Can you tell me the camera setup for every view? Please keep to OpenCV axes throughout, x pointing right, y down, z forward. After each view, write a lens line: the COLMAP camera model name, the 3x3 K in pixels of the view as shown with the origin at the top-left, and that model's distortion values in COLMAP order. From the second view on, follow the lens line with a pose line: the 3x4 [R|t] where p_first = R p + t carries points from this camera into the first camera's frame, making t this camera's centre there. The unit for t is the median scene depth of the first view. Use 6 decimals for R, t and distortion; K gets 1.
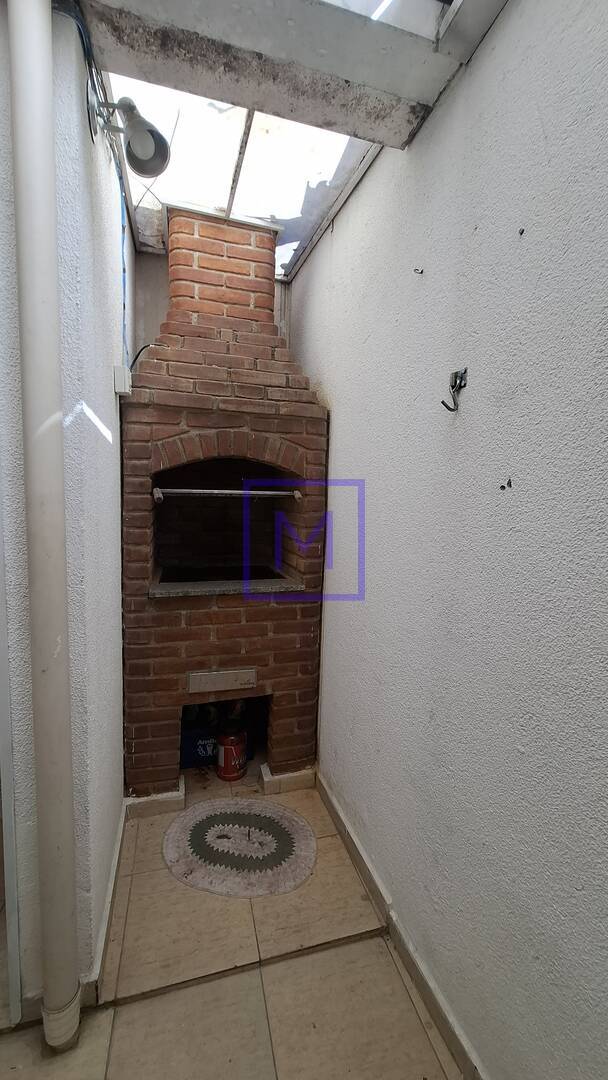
lens RADIAL K [[429.9, 0, 304.1], [0, 429.9, 545.3], [0, 0, 1]] dist [-0.009160, 0.006045]
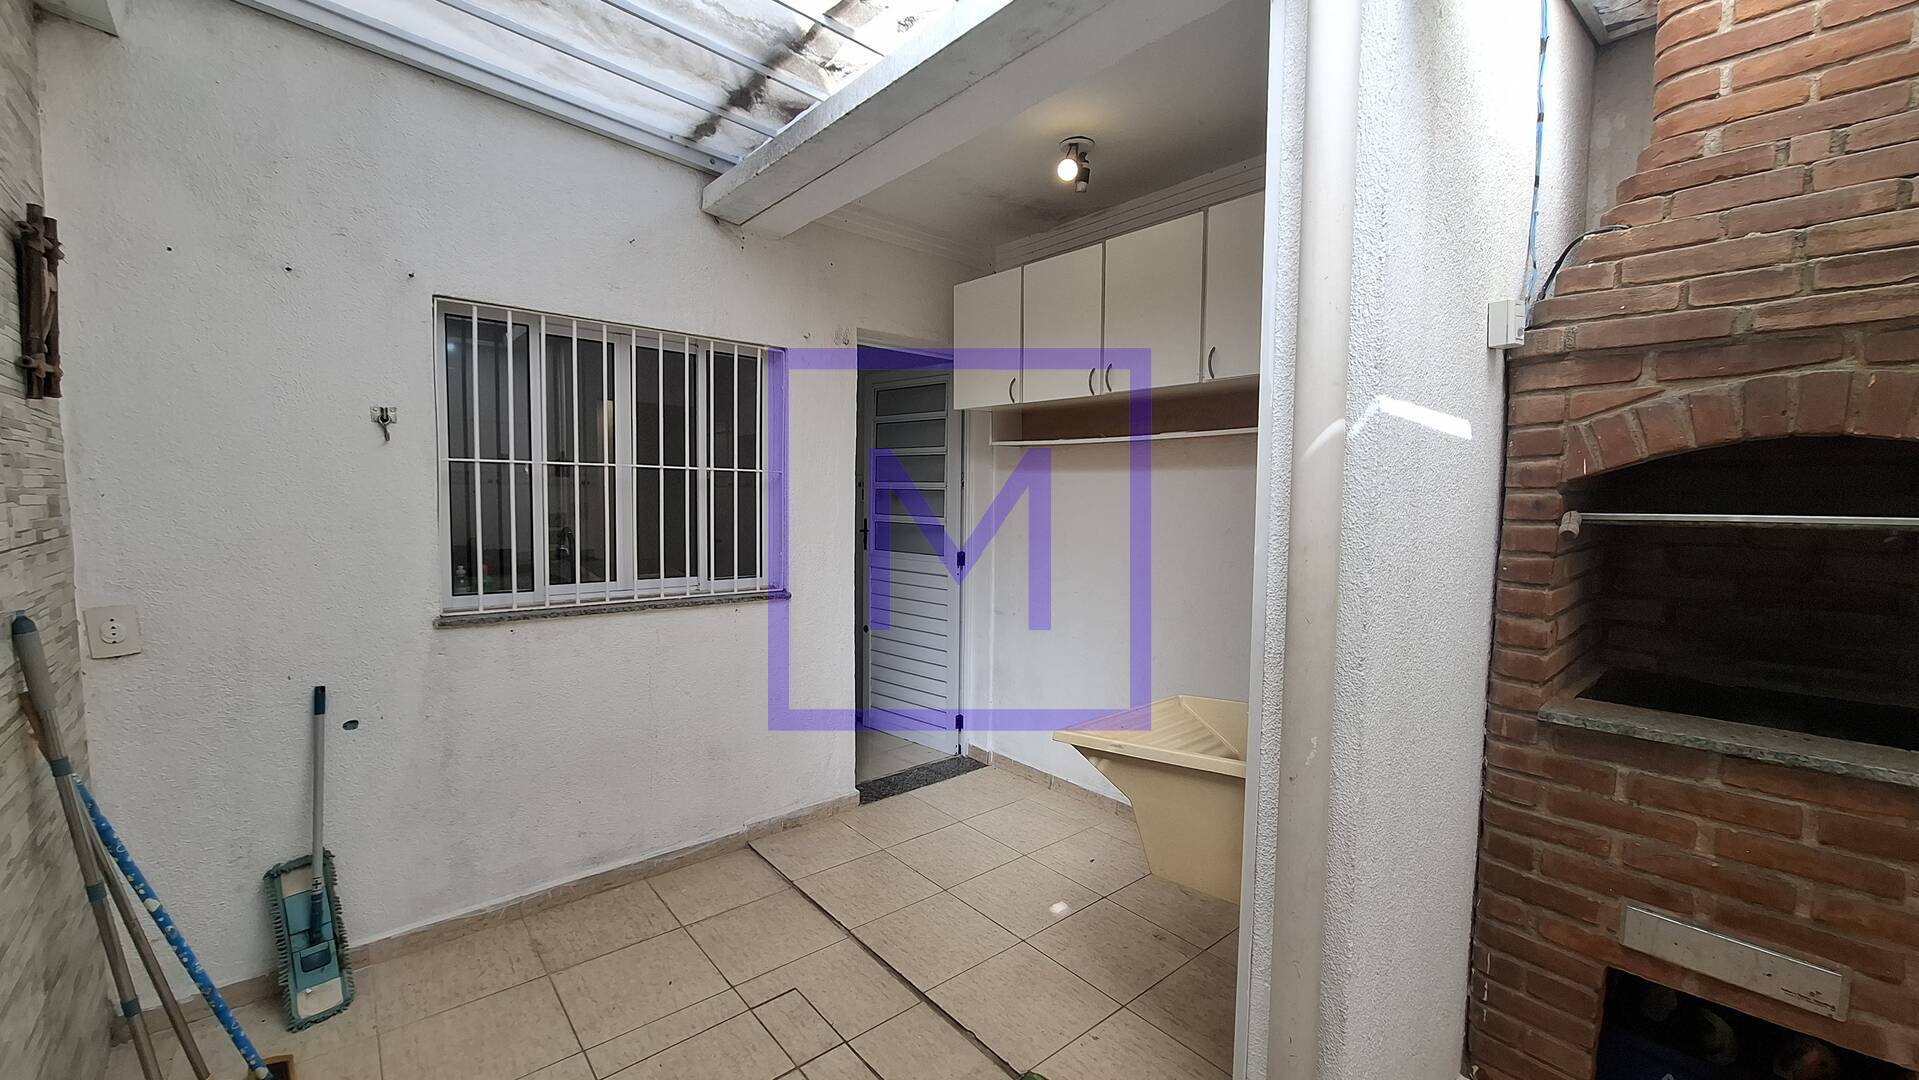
lens RADIAL K [[755.8, 0, 952.9], [0, 755.8, 540.6], [0, 0, 1]] dist [-0.001103, 0.000640]
pose [[0.417177, 0.031986, -0.908262, 0.165285], [-0.087560, 0.996146, -0.005136, -0.028083], [0.904597, 0.081670, 0.418370, -0.044635]]
